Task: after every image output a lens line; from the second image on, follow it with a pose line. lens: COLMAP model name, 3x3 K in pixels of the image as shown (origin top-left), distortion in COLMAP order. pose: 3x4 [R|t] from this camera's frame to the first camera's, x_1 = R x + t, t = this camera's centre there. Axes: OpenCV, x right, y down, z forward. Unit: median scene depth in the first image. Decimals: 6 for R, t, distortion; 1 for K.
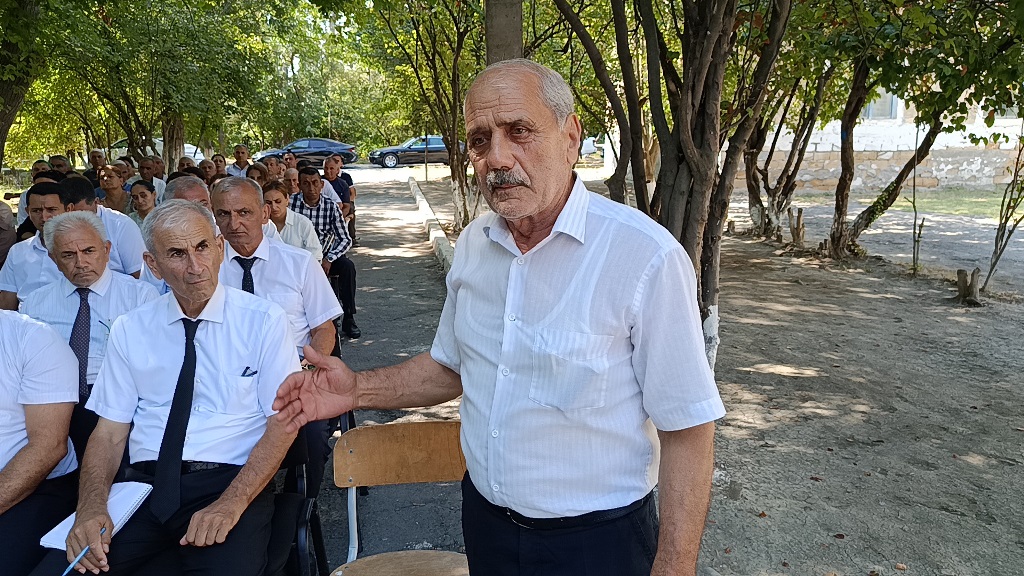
lens RADIAL K [[728.8, 0, 506.7], [0, 728.8, 281.6], [0, 0, 1]] dist [0.097870, -0.189692]
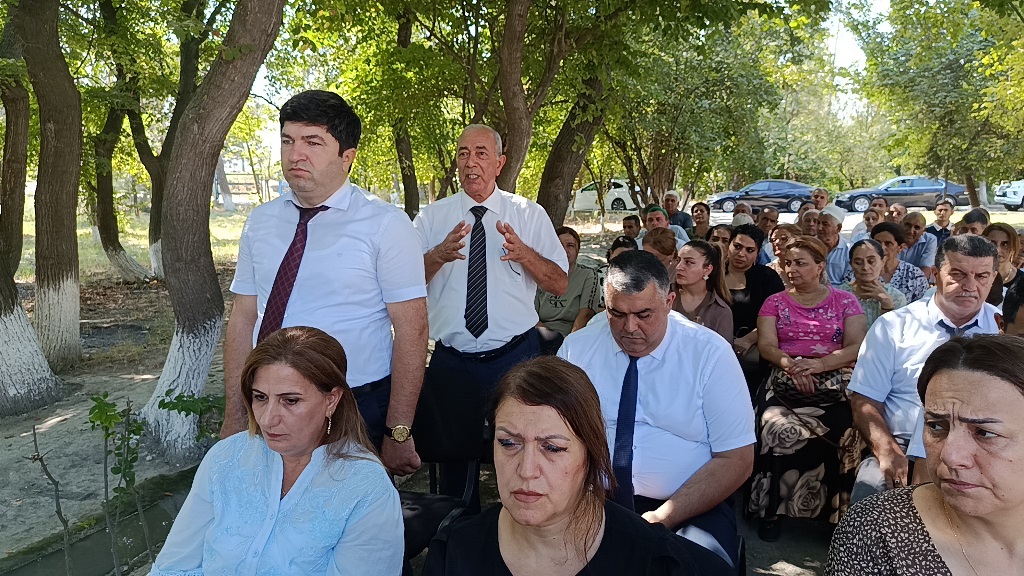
lens RADIAL K [[727.6, 0, 509.0], [0, 727.6, 286.2], [0, 0, 1]] dist [0.037189, -0.054879]
pose [[0.859126, 0.071851, -0.506696, -0.143388], [-0.096247, 0.995113, -0.022082, -0.014671], [0.502633, 0.067739, 0.861842, 0.074402]]
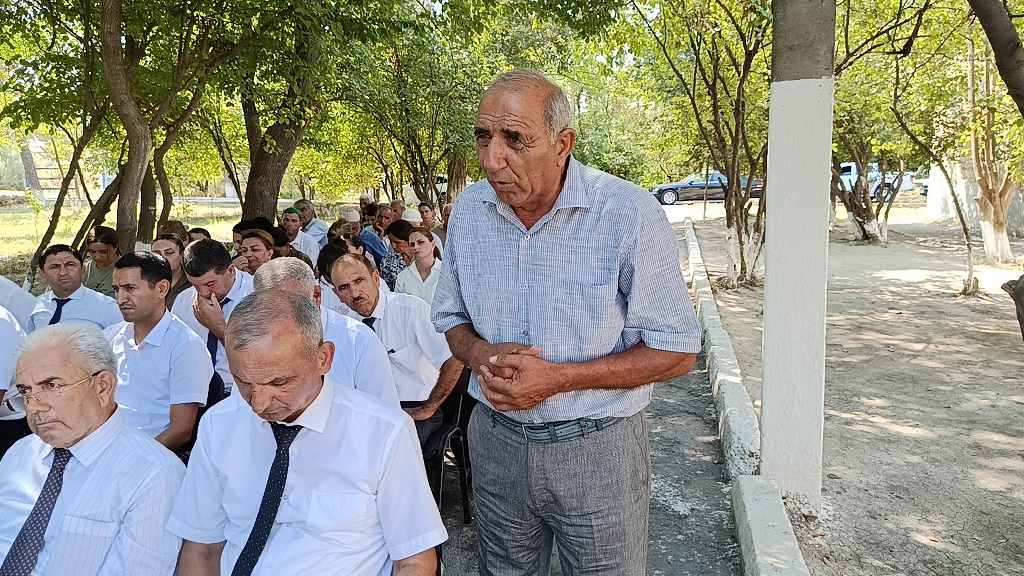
lens RADIAL K [[727.6, 0, 509.0], [0, 727.6, 286.2], [0, 0, 1]] dist [0.037189, -0.054879]
pose [[0.929433, 0.055003, -0.364868, 0.000769], [-0.069076, 0.997282, -0.025622, -0.021674], [0.362467, 0.049017, 0.930707, 0.090339]]
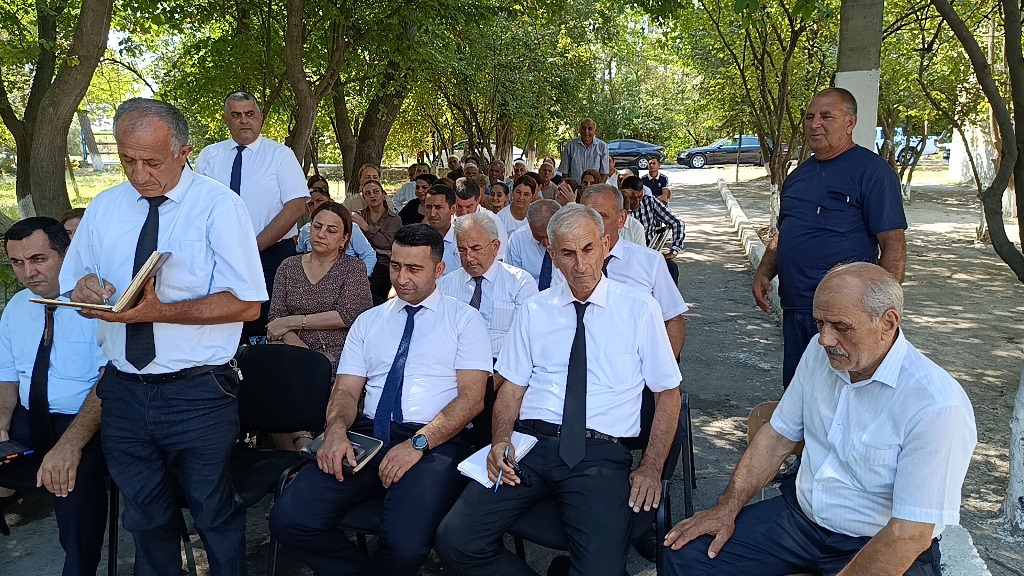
lens RADIAL K [[727.6, 0, 509.0], [0, 727.6, 286.2], [0, 0, 1]] dist [0.037189, -0.054879]
pose [[0.921285, 0.074196, -0.381743, -0.010577], [-0.071313, 0.997218, 0.021715, 0.000325], [0.382292, 0.007218, 0.924013, -0.016566]]
